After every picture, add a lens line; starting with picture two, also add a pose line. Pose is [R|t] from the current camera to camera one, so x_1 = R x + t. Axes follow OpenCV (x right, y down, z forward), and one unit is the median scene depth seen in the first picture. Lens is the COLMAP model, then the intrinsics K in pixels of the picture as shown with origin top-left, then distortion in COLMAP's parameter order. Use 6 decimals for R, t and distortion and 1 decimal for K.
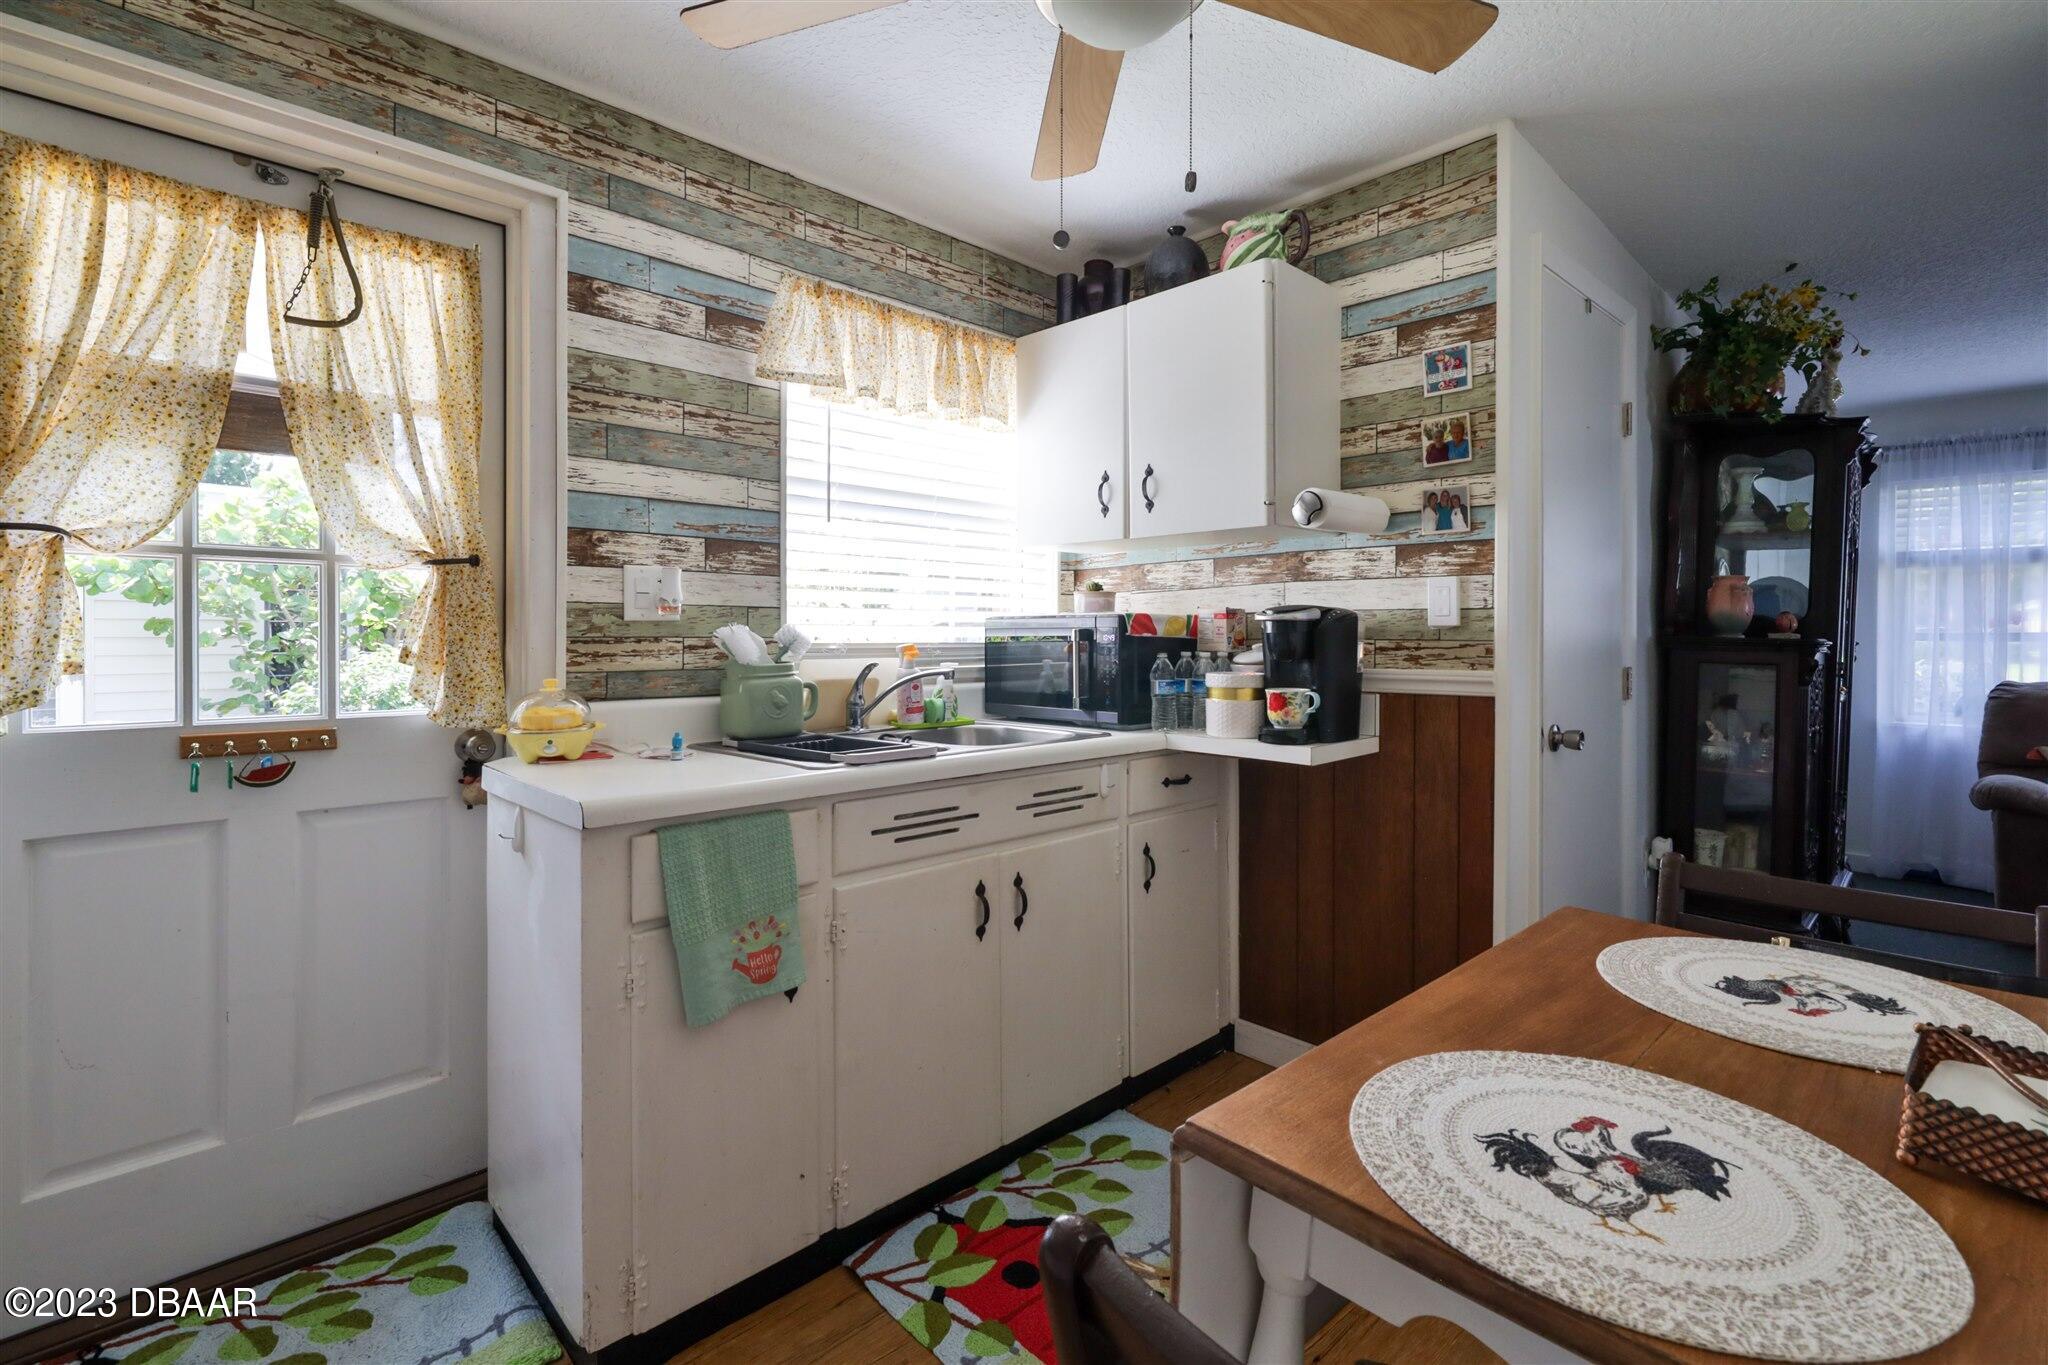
lens RADIAL K [[924.3, 0, 1043.6], [0, 924.3, 632.7], [0, 0, 1]] dist [0.001752, -0.000036]
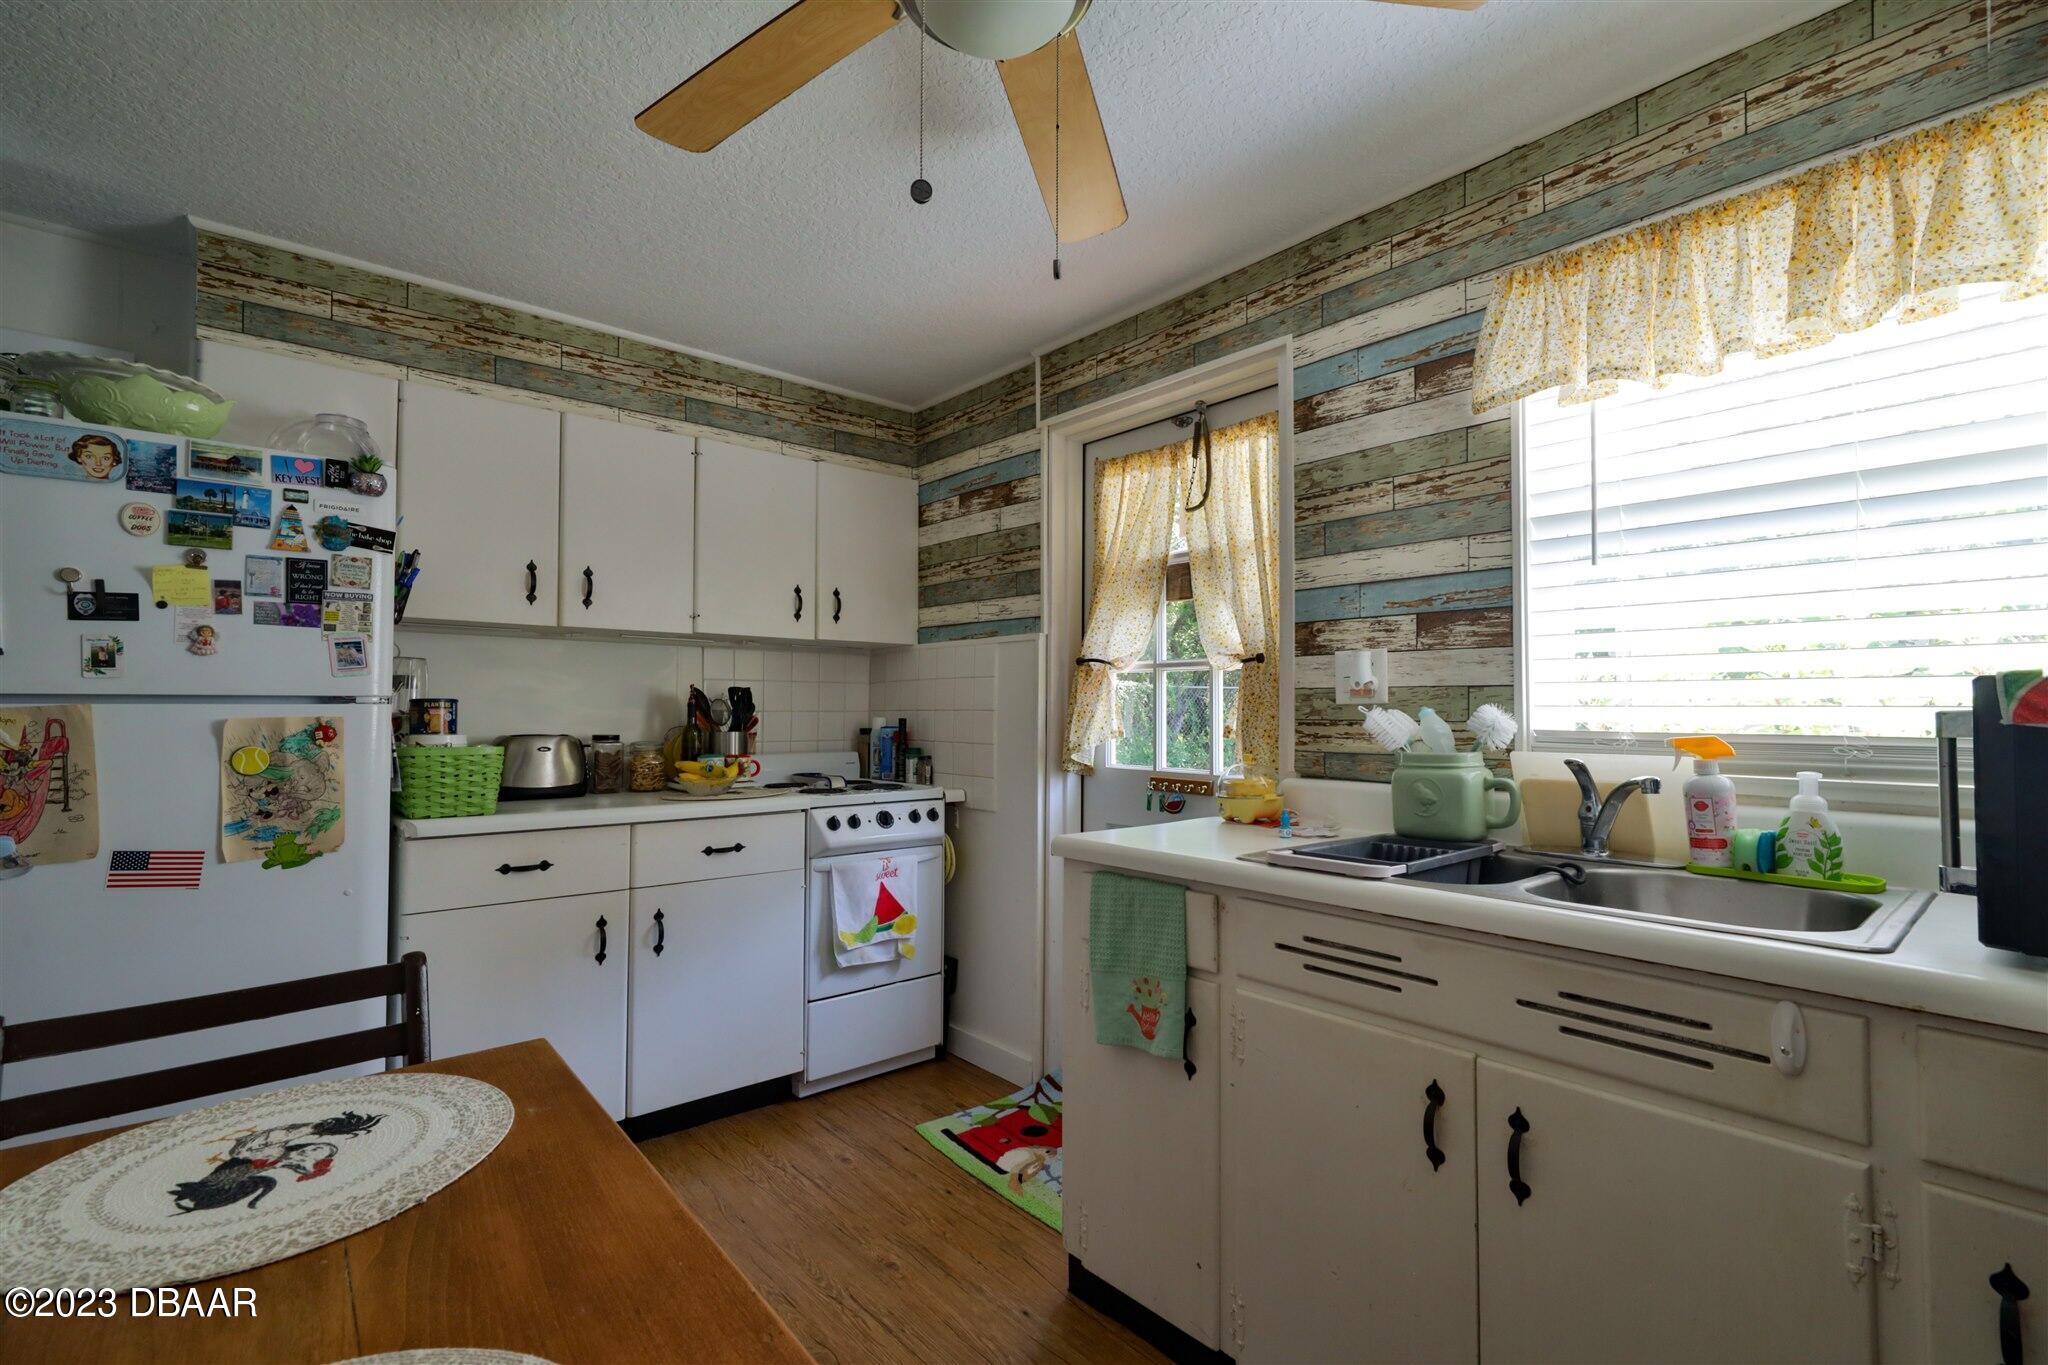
lens RADIAL K [[922.2, 0, 1024.0], [0, 922.2, 682.5], [0, 0, 1]] dist [0.001016, 0.000027]
pose [[-0.064106, -0.034631, -0.997342, 0.657955], [-0.004987, 0.999396, -0.034381, -0.000063], [0.997931, 0.002770, -0.064240, 0.761952]]
